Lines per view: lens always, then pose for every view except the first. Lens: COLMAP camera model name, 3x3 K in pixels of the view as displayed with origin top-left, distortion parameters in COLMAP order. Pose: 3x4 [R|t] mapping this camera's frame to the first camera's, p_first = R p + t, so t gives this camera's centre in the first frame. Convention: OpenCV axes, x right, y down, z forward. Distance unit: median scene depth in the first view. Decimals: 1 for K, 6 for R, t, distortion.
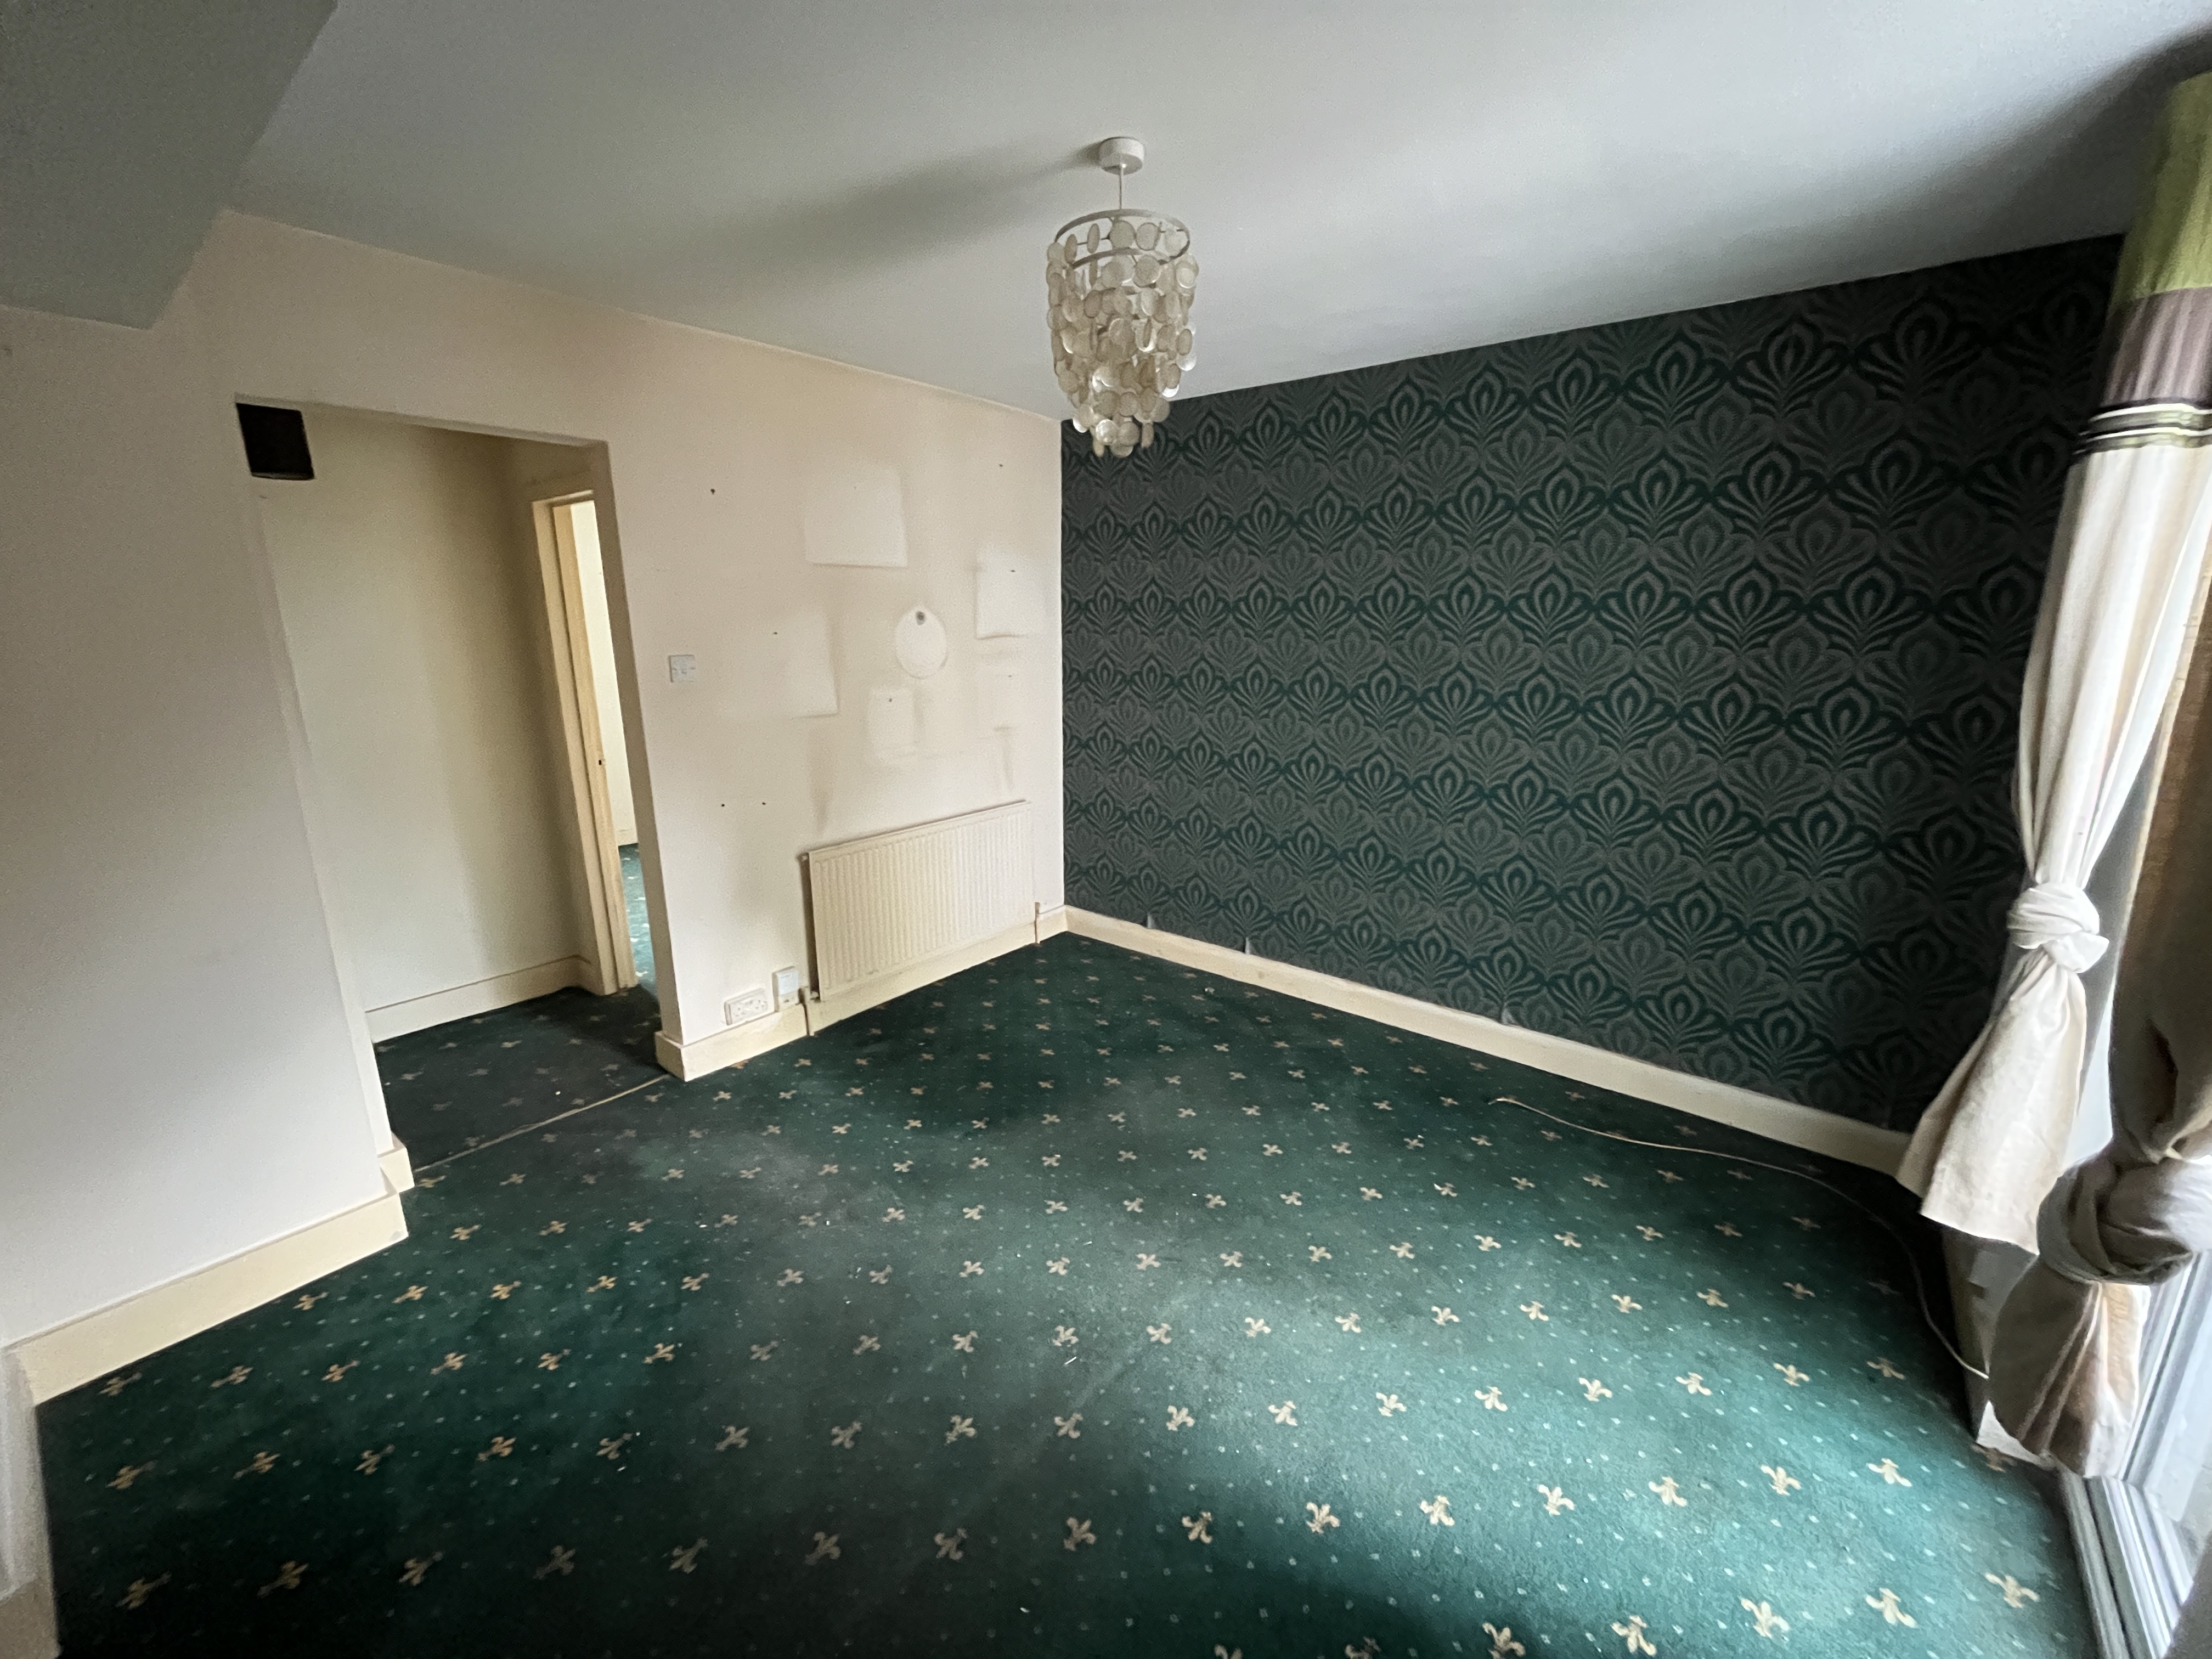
lens RADIAL K [[891.7, 0, 1093.7], [0, 891.7, 827.8], [0, 0, 1]] dist [-0.001035, -0.000515]
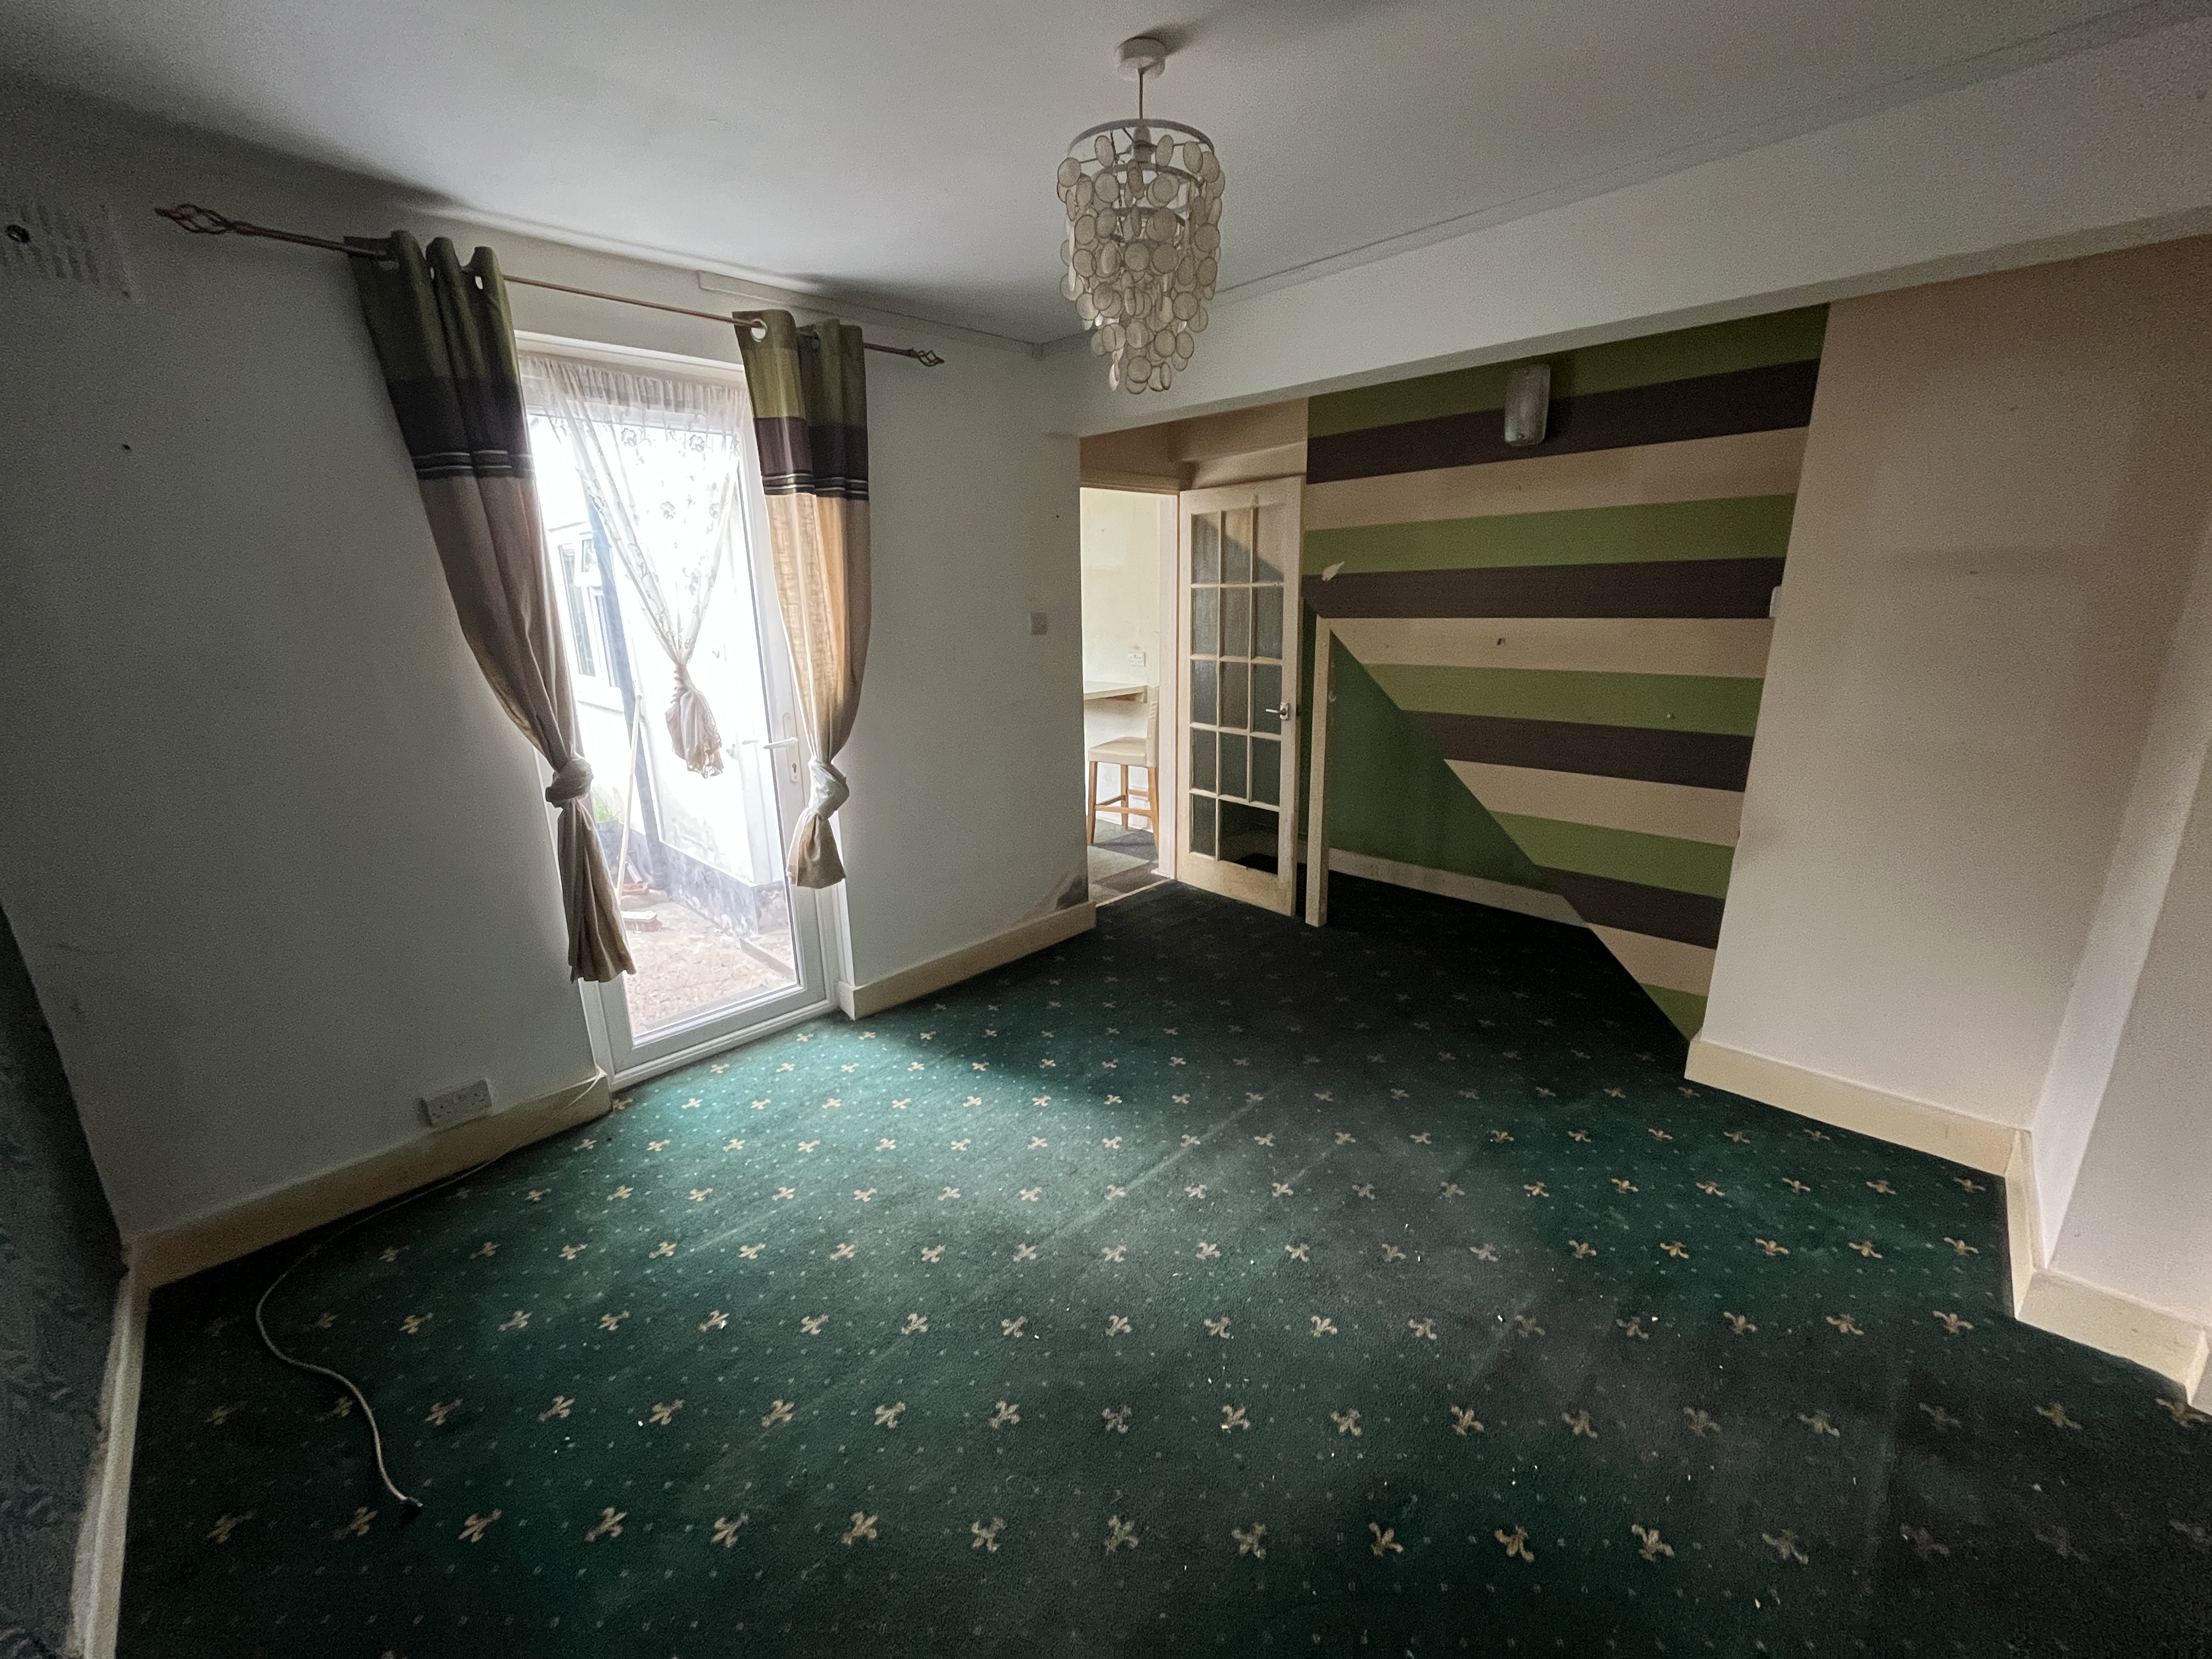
lens RADIAL K [[893.1, 0, 1097.1], [0, 893.1, 827.7], [0, 0, 1]] dist [-0.001725, 0.000156]
pose [[-0.995686, -0.003620, 0.092717, -0.006966], [0.041071, 0.878825, 0.475374, -0.314844], [-0.083203, 0.477131, -0.874885, 1.381953]]
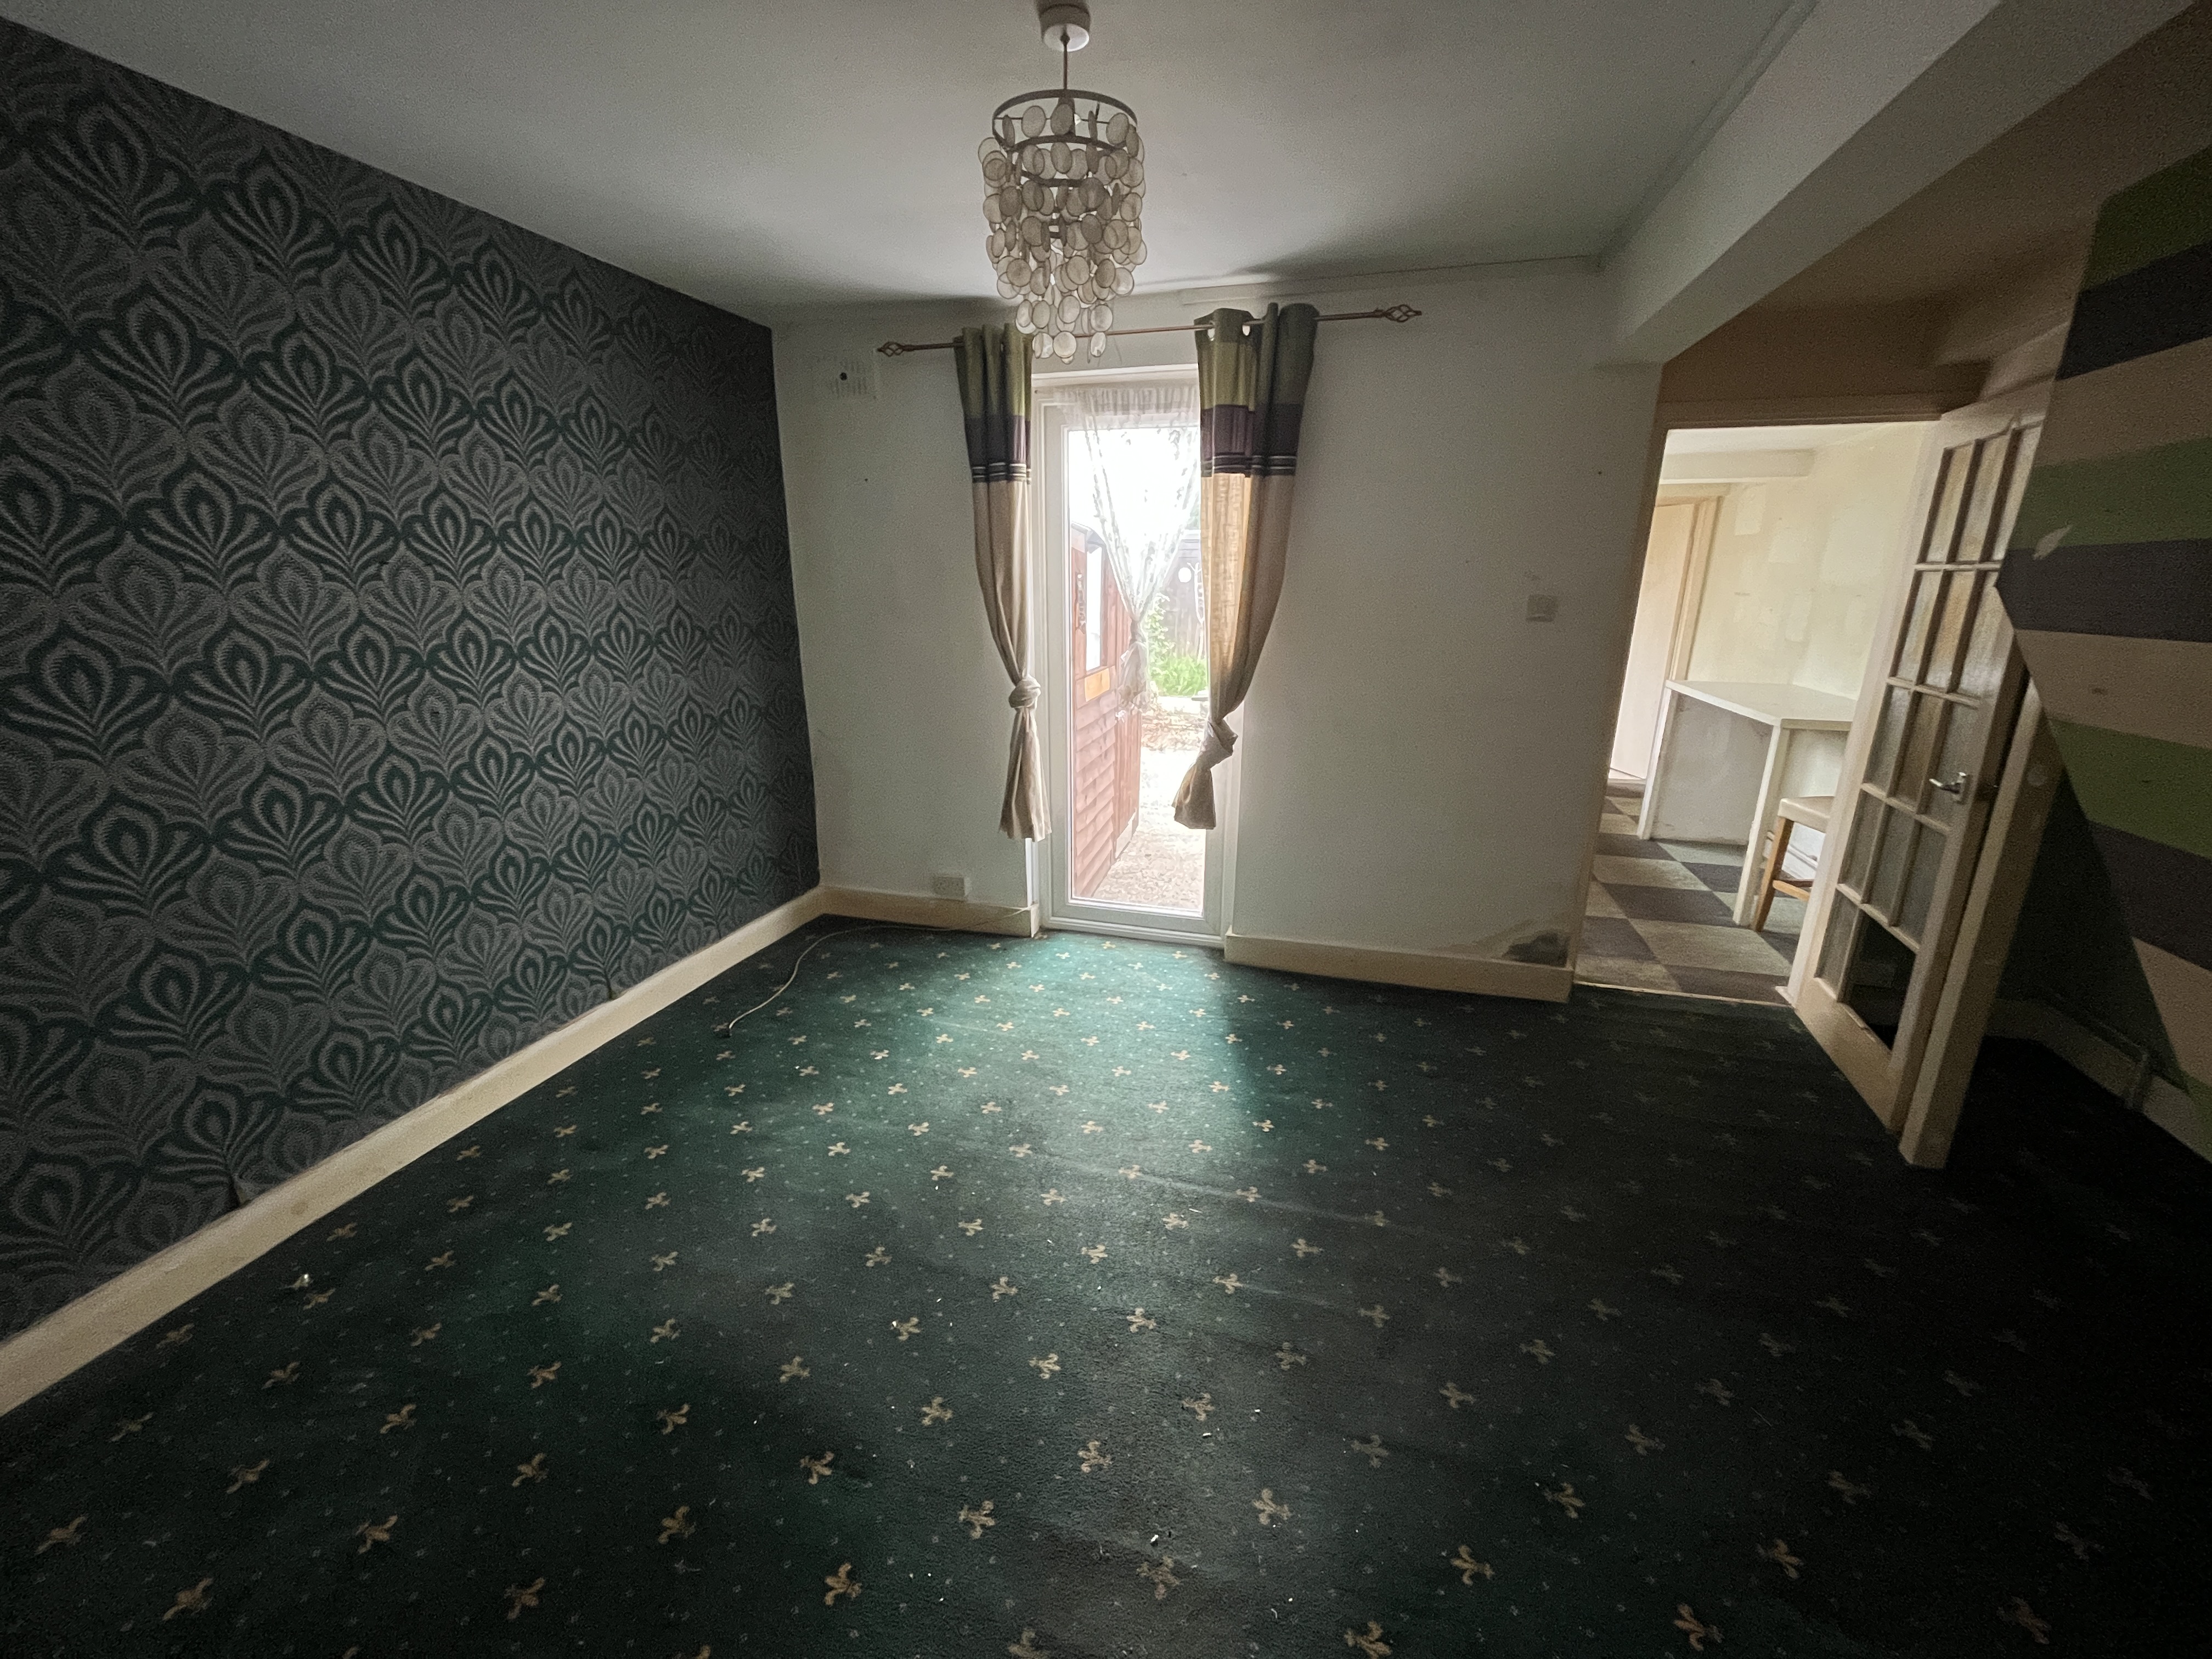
lens RADIAL K [[894.7, 0, 1097.2], [0, 894.7, 827.3], [0, 0, 1]] dist [0.000146, -0.000542]
pose [[-0.398524, -0.252264, 0.881783, -0.634116], [0.209826, 0.910854, 0.355413, -0.205493], [-0.892833, 0.326662, -0.310066, 0.965298]]
